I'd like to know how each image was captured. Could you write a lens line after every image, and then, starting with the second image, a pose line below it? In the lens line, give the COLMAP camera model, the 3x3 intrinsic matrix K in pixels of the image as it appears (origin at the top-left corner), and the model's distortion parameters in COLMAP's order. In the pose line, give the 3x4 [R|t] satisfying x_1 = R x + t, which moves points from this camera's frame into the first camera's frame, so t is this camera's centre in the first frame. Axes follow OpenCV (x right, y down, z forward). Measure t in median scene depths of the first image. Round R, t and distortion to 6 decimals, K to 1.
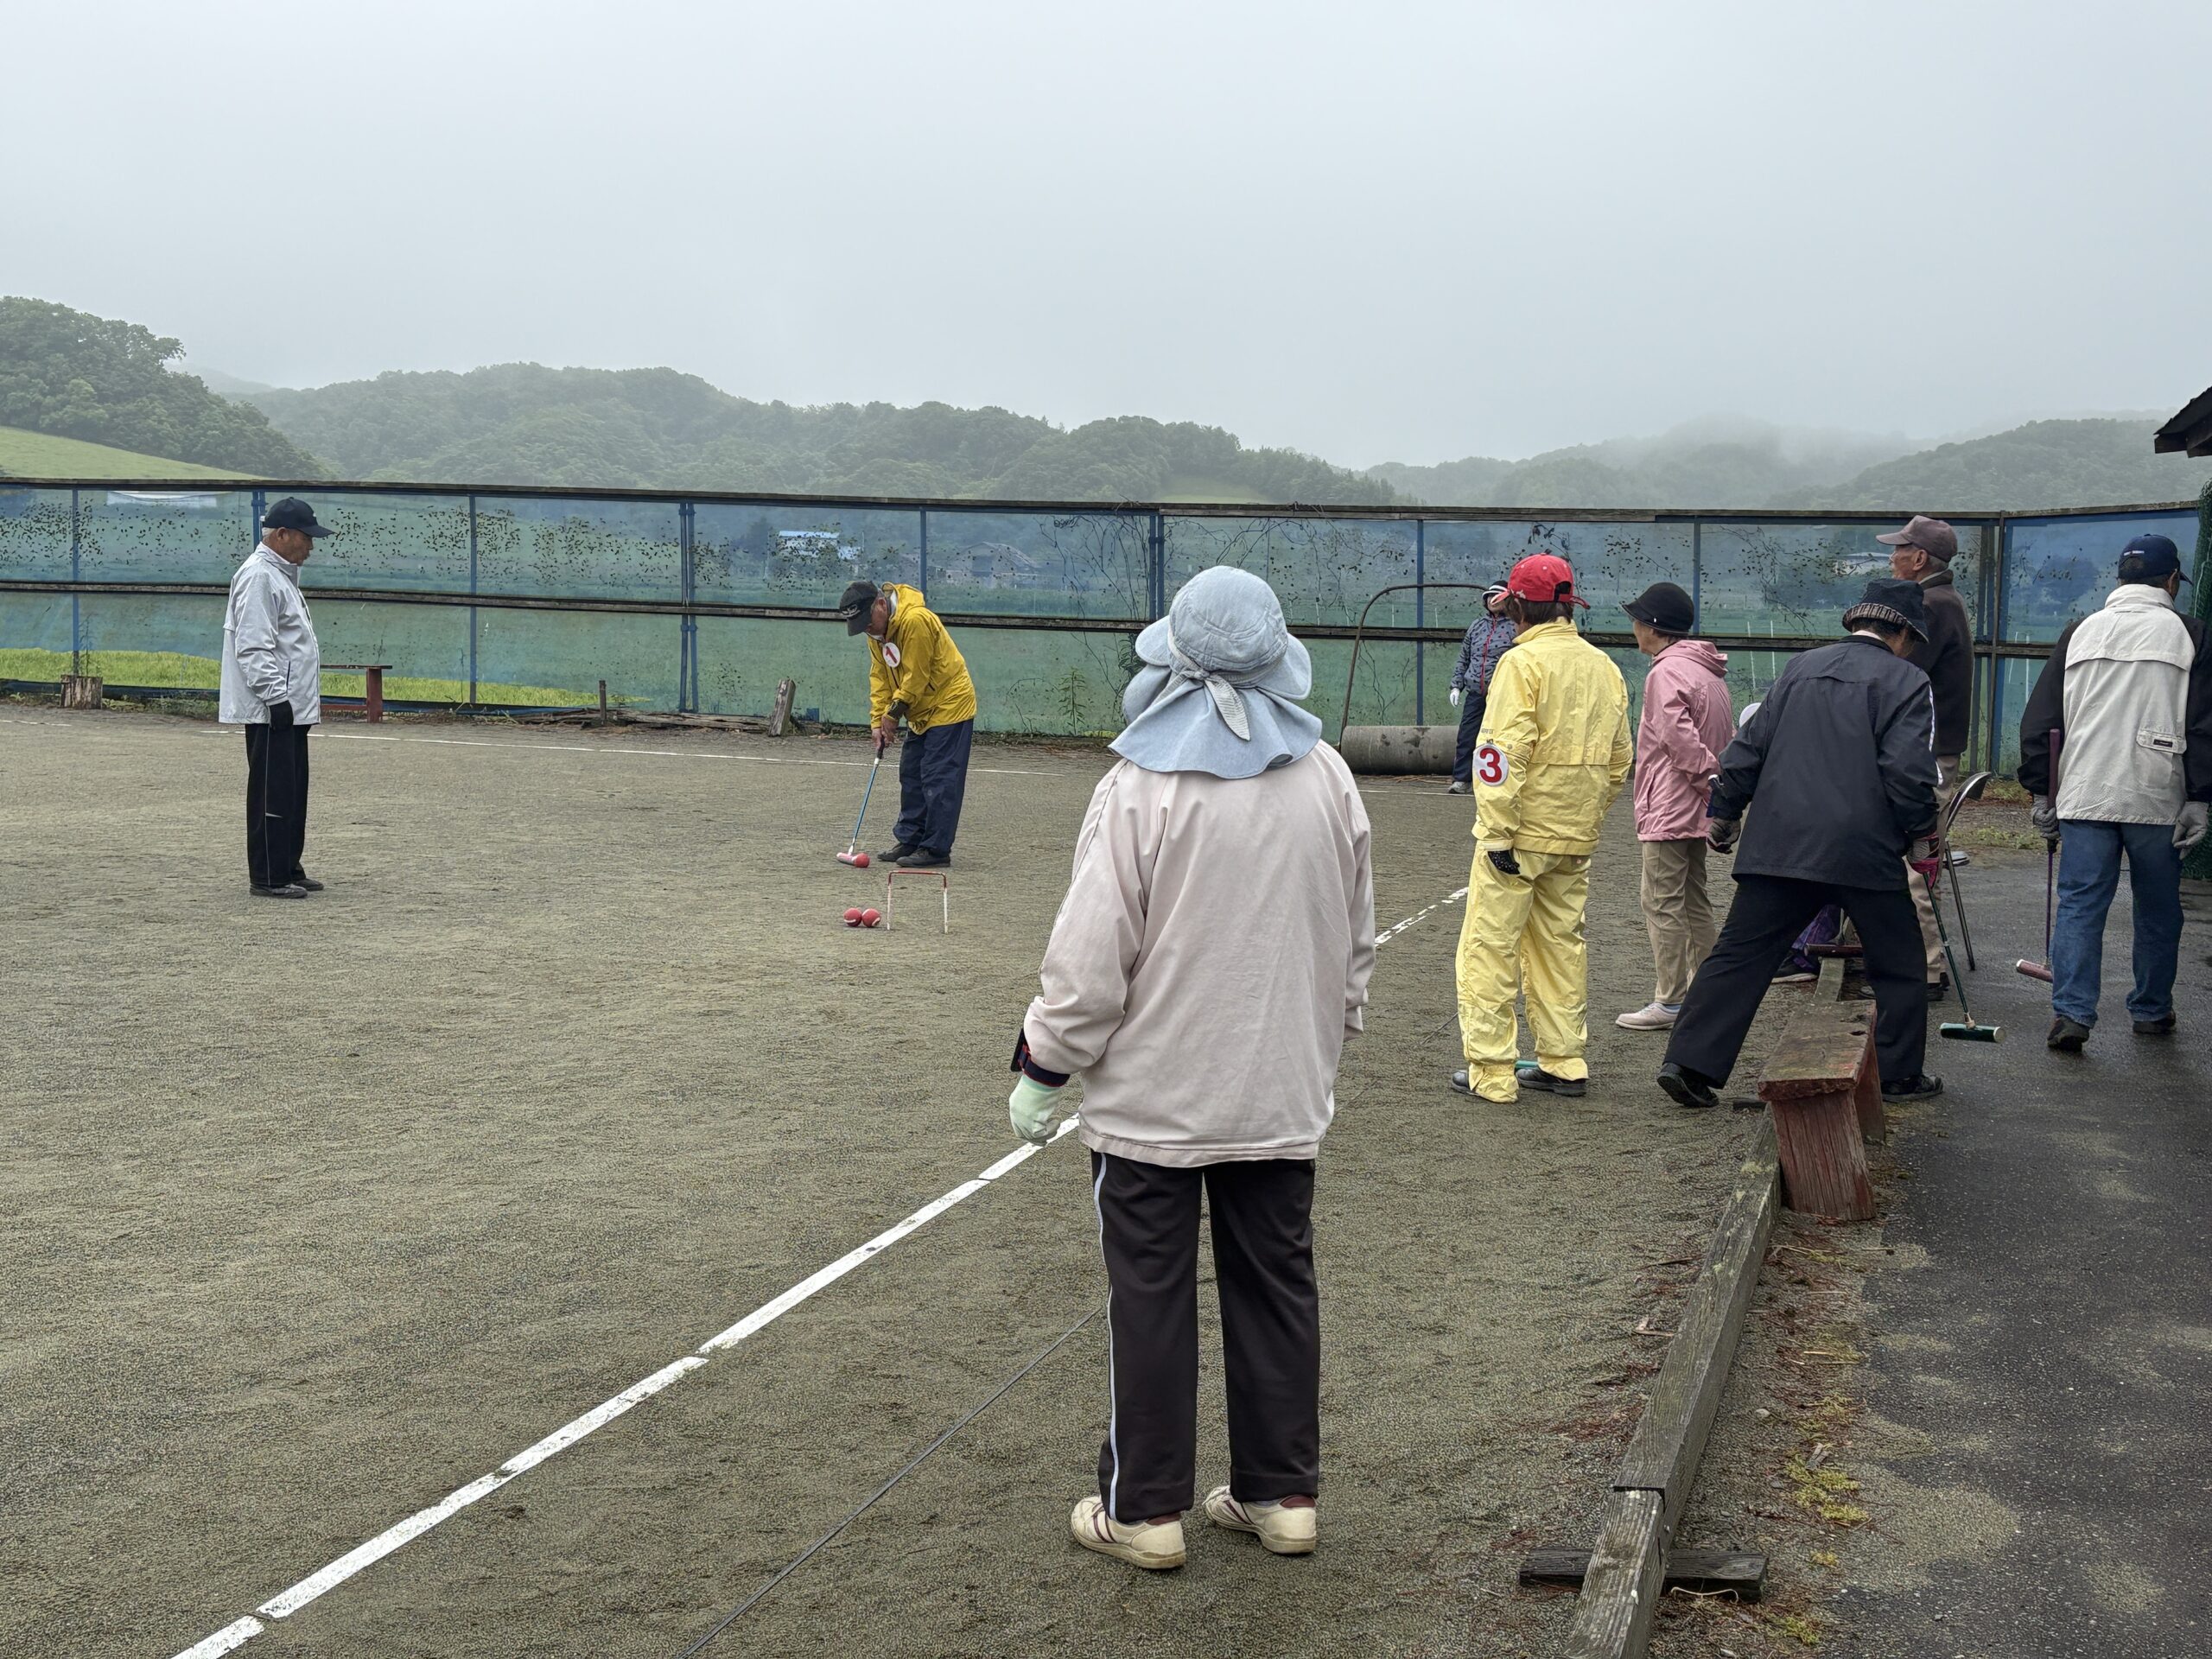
lens RADIAL K [[2730.6, 0, 1106.0], [0, 2730.6, 829.5], [0, 0, 1]] dist [0.015726, -0.003913]
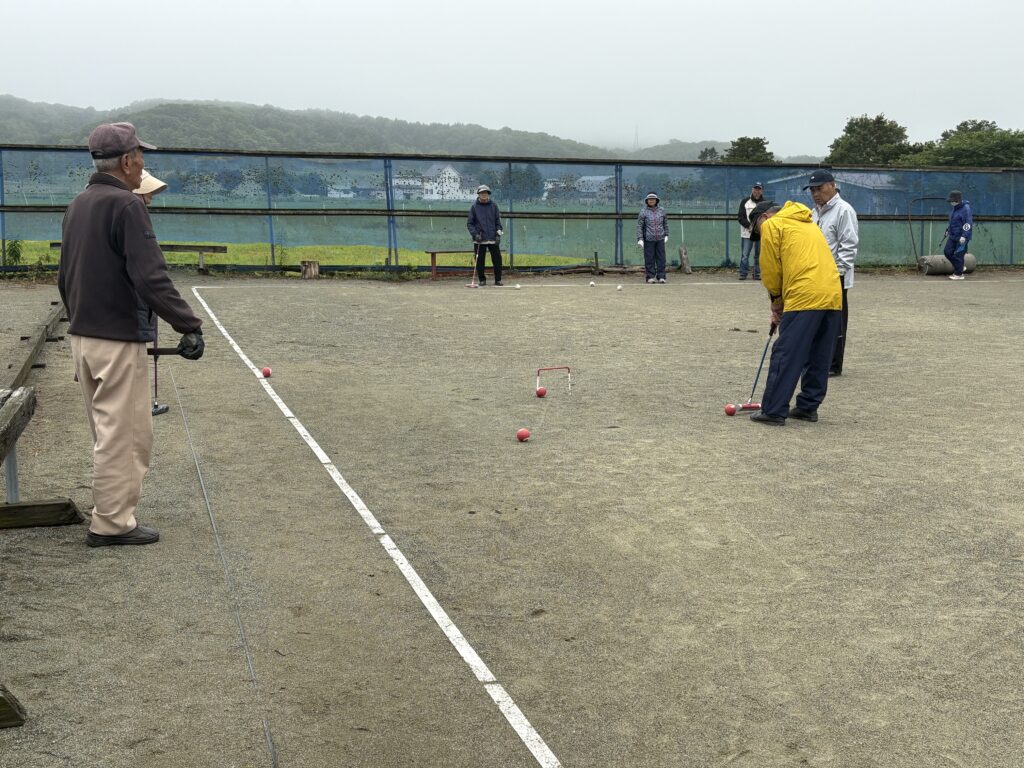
lens RADIAL K [[1264.1, 0, 512.0], [0, 1264.1, 384.0], [0, 0, 1]] dist [0.015726, -0.003913]
pose [[0.831452, -0.099344, 0.546643, -0.723550], [0.060809, 0.994245, 0.088197, -0.040336], [-0.552259, -0.040091, 0.832708, 0.212512]]
